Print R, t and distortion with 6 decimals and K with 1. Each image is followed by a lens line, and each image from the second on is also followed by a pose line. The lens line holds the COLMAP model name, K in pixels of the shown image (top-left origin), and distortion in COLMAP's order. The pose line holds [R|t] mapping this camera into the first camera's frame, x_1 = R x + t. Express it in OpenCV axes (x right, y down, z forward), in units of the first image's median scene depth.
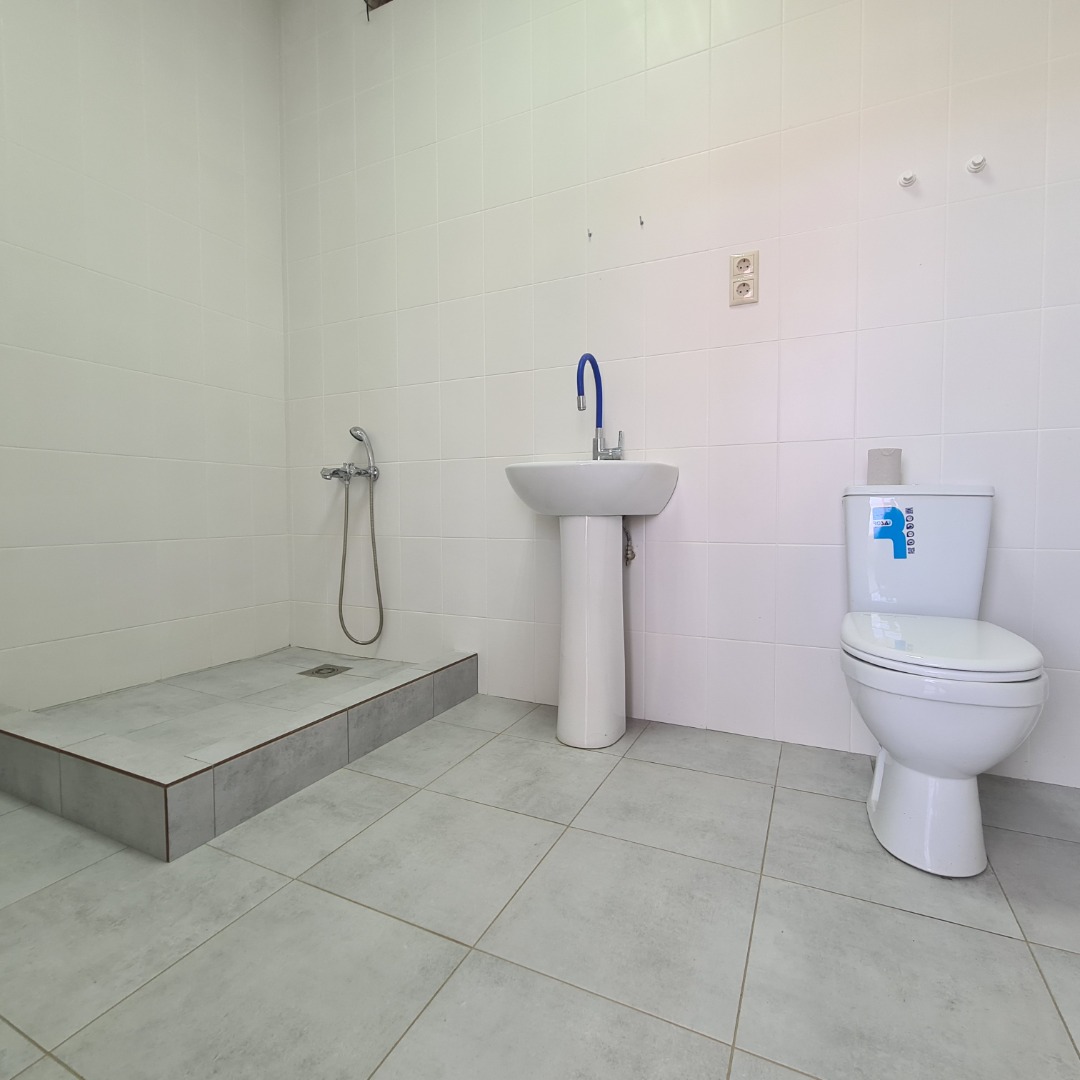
lens RADIAL K [[587.5, 0, 542.1], [0, 587.5, 536.5], [0, 0, 1]] dist [-0.020230, 0.005893]
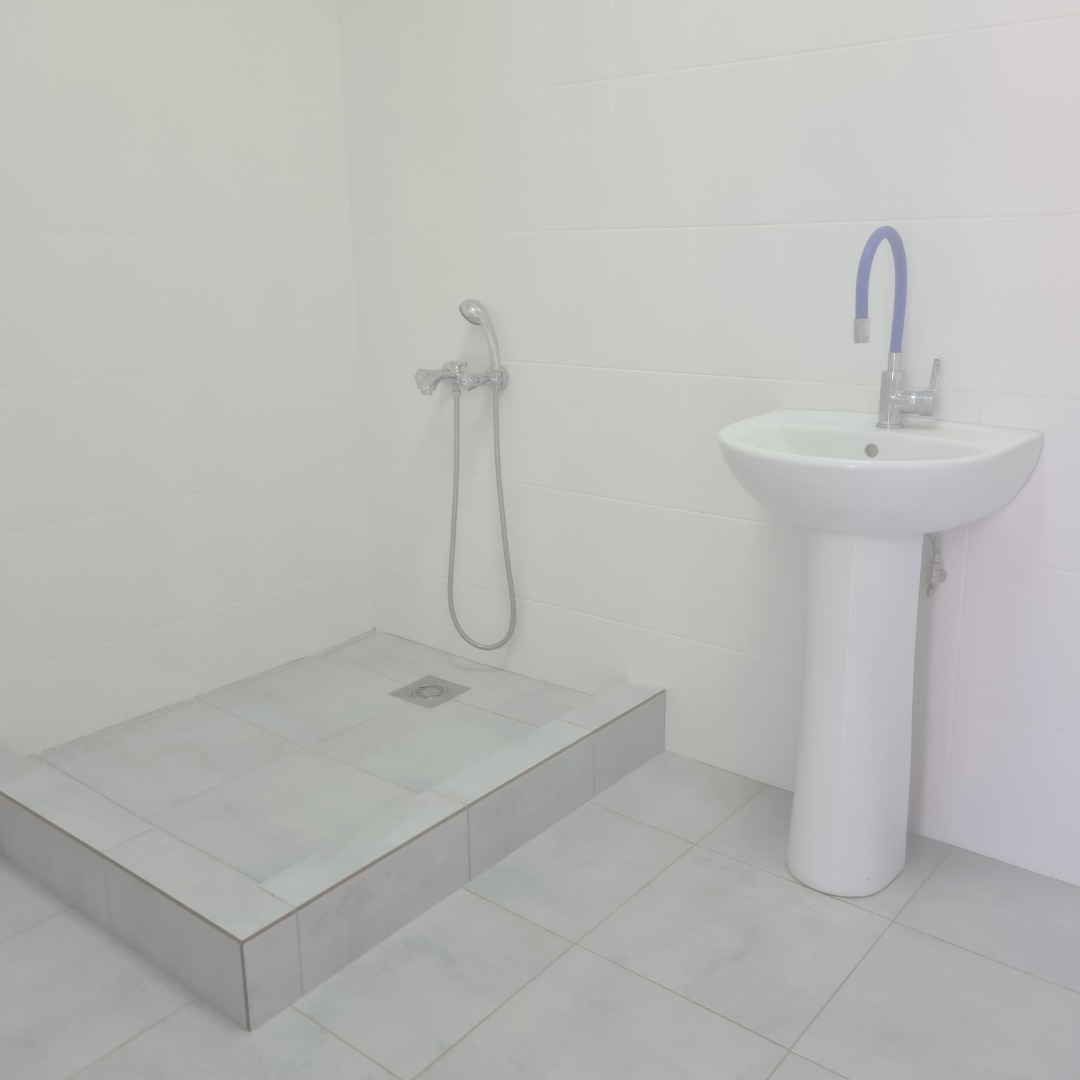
lens RADIAL K [[1079.5, 0, 537.1], [0, 1079.5, 539.5], [0, 0, 1]] dist [0.022710, 0.000000]
pose [[0.971651, 0.052040, -0.230621, 0.014319], [0.001201, 0.974374, 0.224931, -0.254946], [0.236416, -0.218832, 0.946689, -0.081887]]
